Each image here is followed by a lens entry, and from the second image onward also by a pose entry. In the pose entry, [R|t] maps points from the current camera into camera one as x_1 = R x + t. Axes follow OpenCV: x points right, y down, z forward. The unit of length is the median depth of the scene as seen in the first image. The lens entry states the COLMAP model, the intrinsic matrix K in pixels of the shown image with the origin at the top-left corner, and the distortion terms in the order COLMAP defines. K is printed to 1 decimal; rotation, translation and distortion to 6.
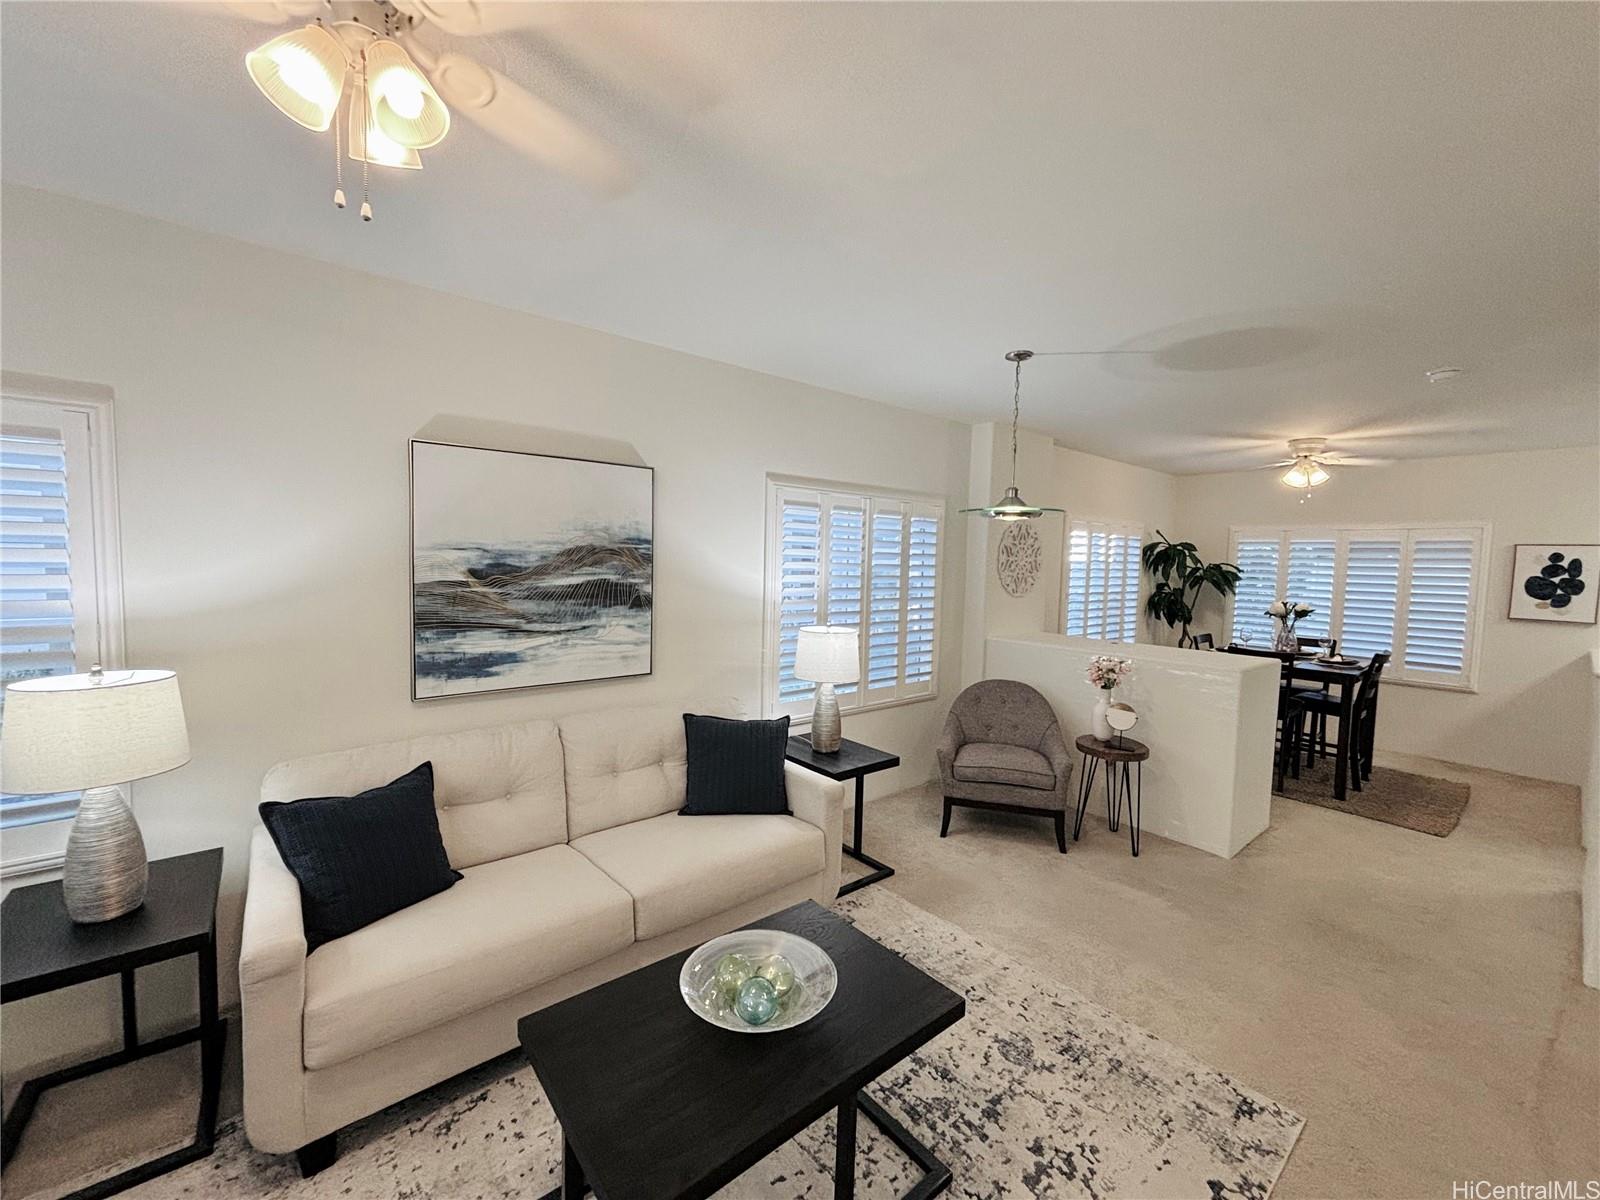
lens RADIAL K [[648.9, 0, 806.4], [0, 648.9, 603.7], [0, 0, 1]] dist [0.014986, -0.000101]
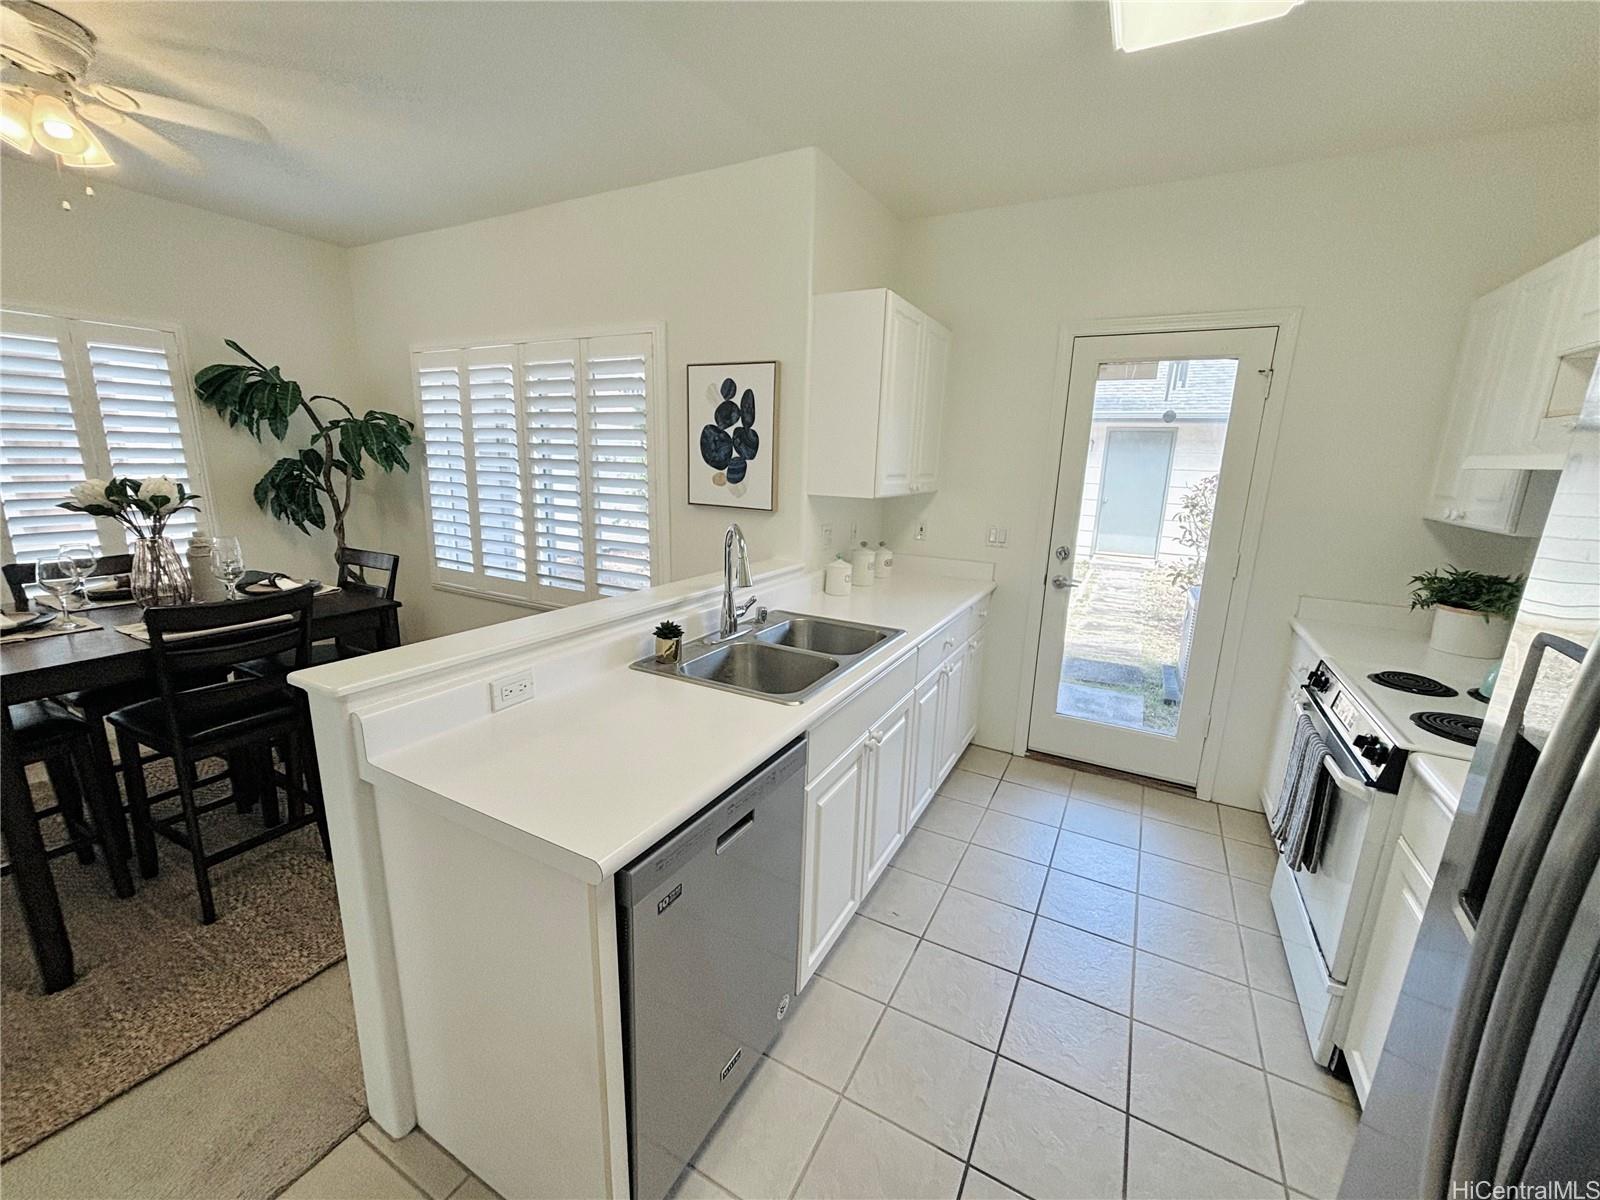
lens RADIAL K [[645.0, 0, 798.4], [0, 645.0, 603.3], [0, 0, 1]] dist [0.000986, -0.000217]
pose [[0.928954, -0.082449, 0.360897, 1.522149], [0.021931, 0.985427, 0.168676, 0.023882], [-0.369545, -0.148778, 0.917225, 0.728334]]
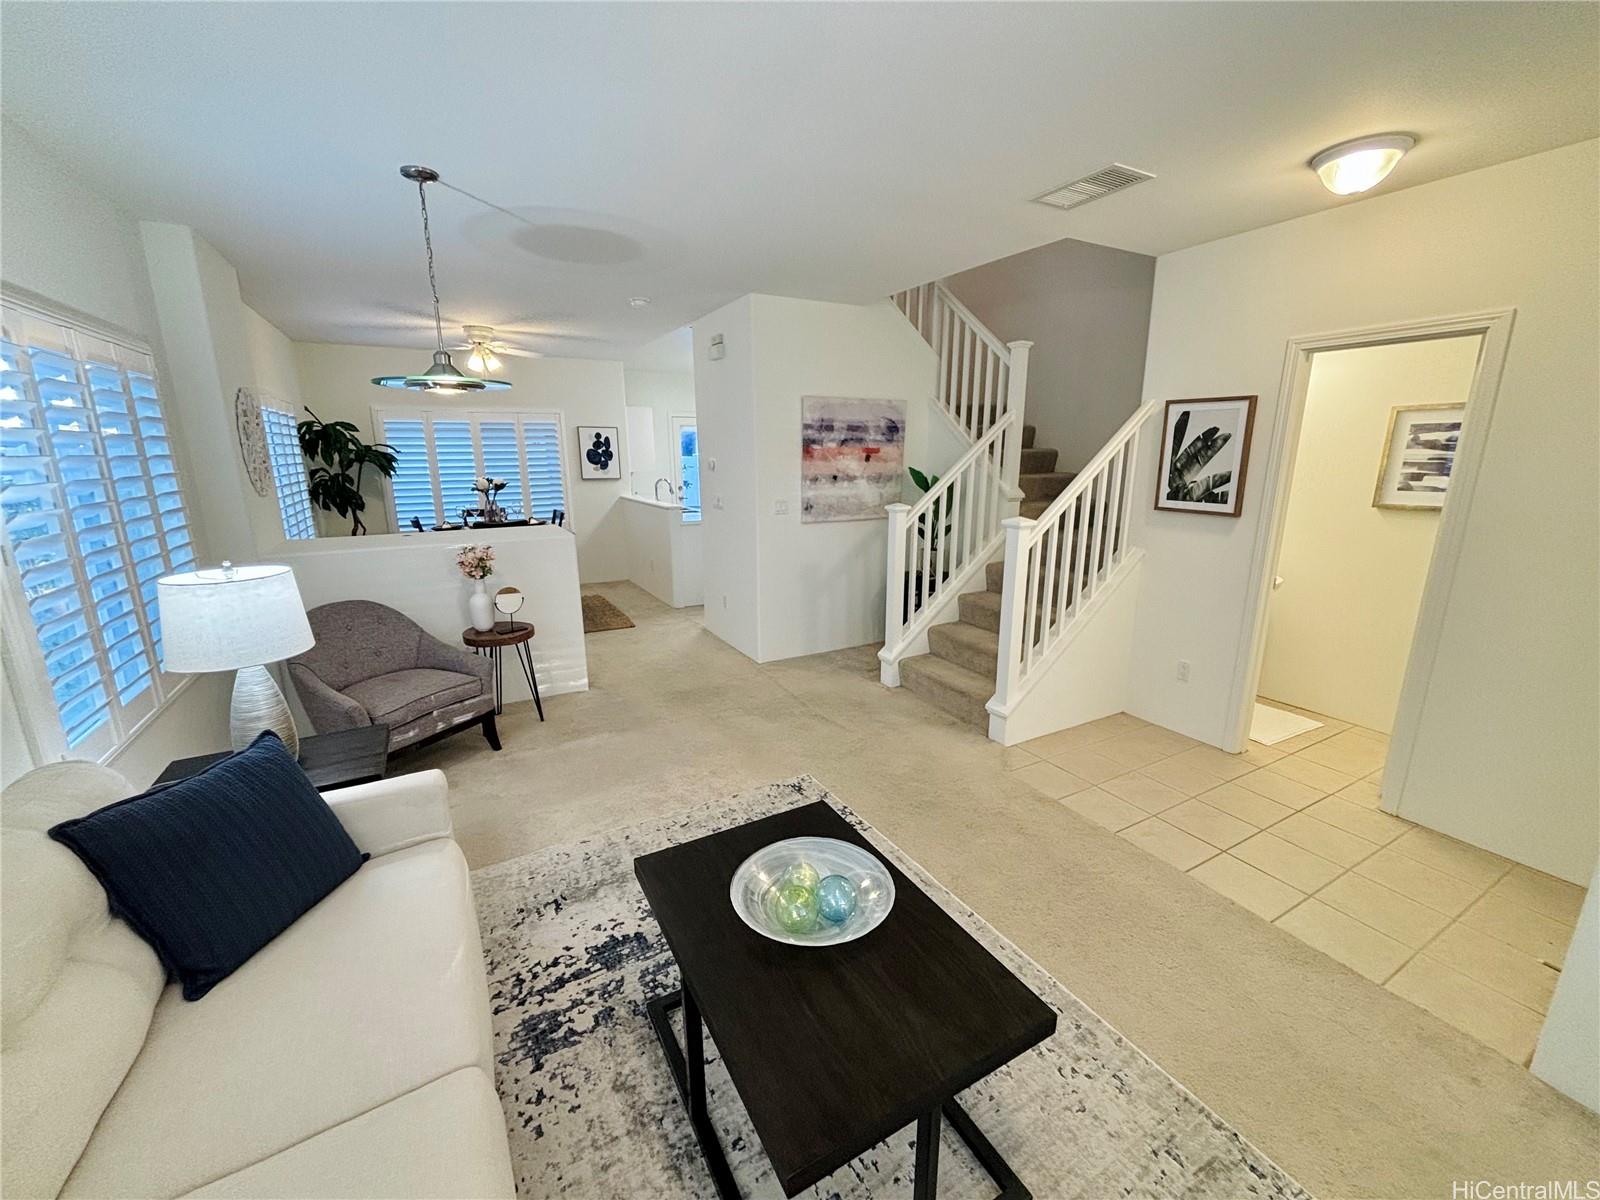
lens RADIAL K [[645.0, 0, 798.4], [0, 645.0, 603.3], [0, 0, 1]] dist [0.000986, -0.000217]
pose [[0.185845, -0.254852, 0.948953, -0.441668], [0.079744, 0.966504, 0.243948, -0.035732], [-0.979338, 0.030337, 0.199943, 0.410205]]
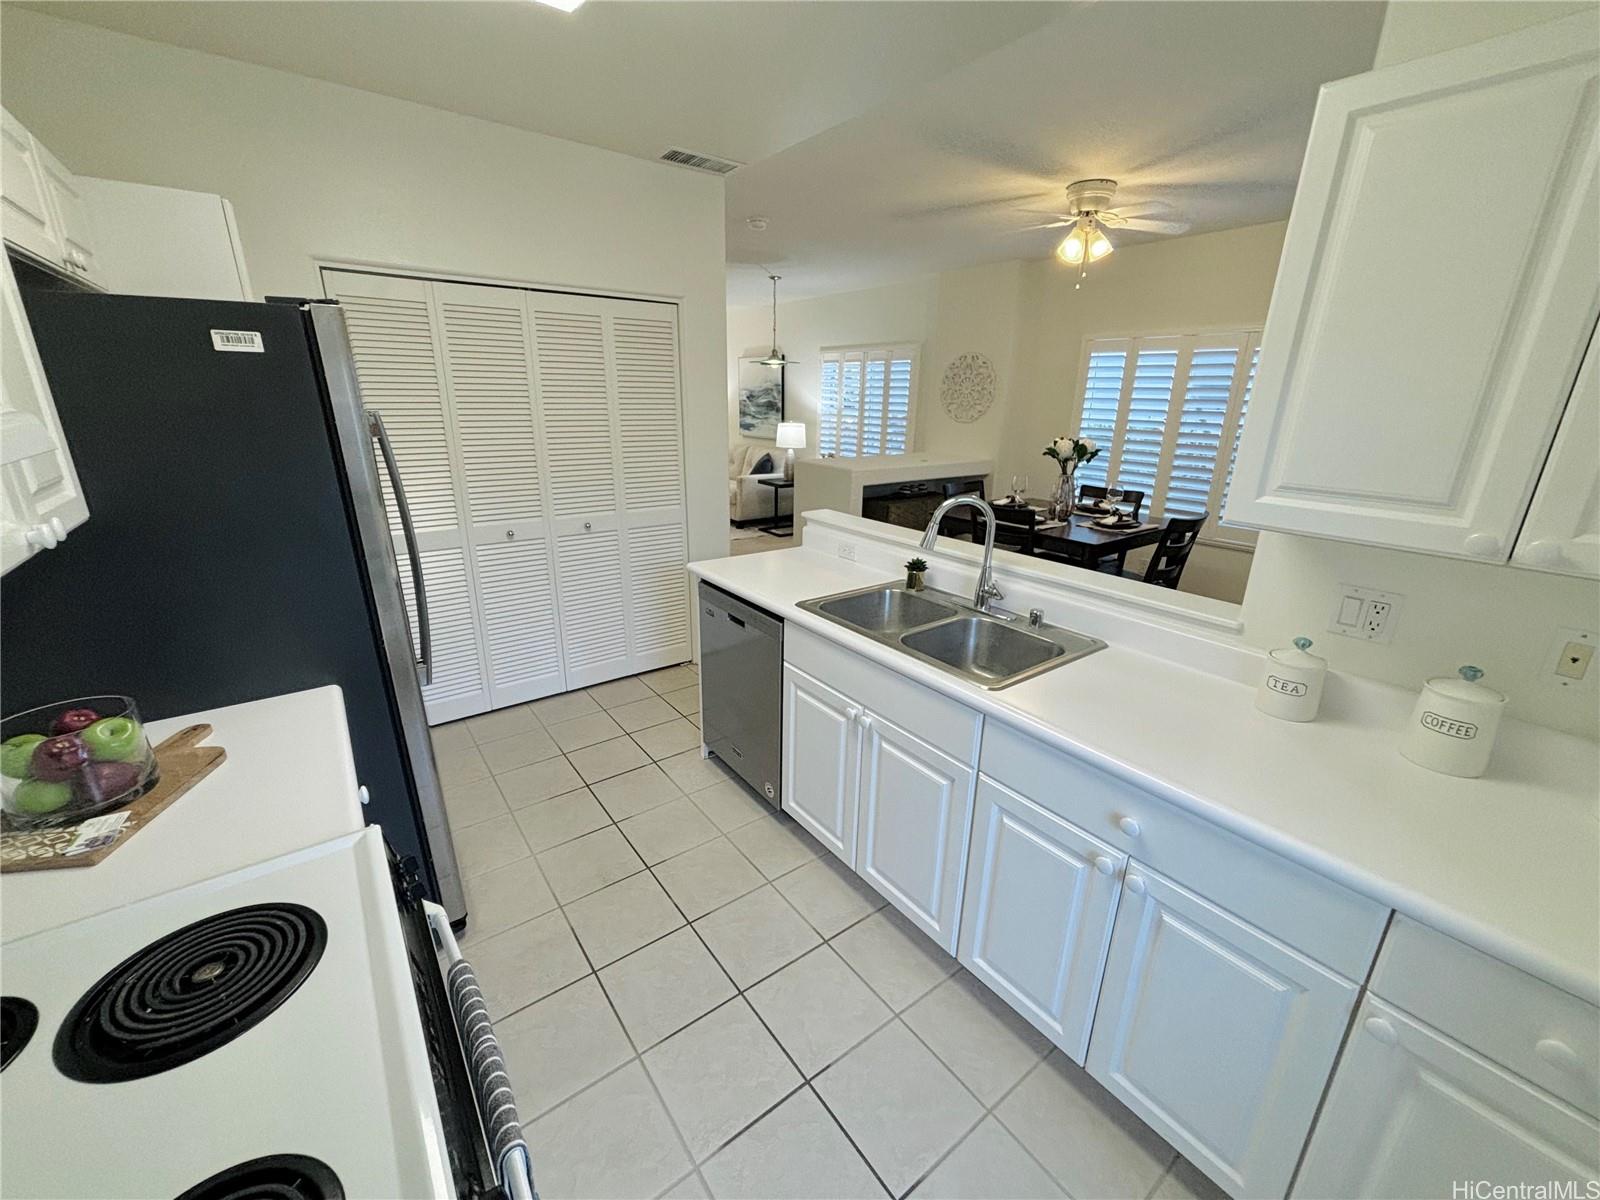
lens RADIAL K [[645.0, 0, 798.4], [0, 645.0, 603.3], [0, 0, 1]] dist [0.000986, -0.000217]
pose [[-0.046747, 0.284801, -0.957446, 2.382232], [-0.085308, 0.953854, 0.287898, -0.011969], [0.995257, 0.095136, -0.020294, 1.165651]]
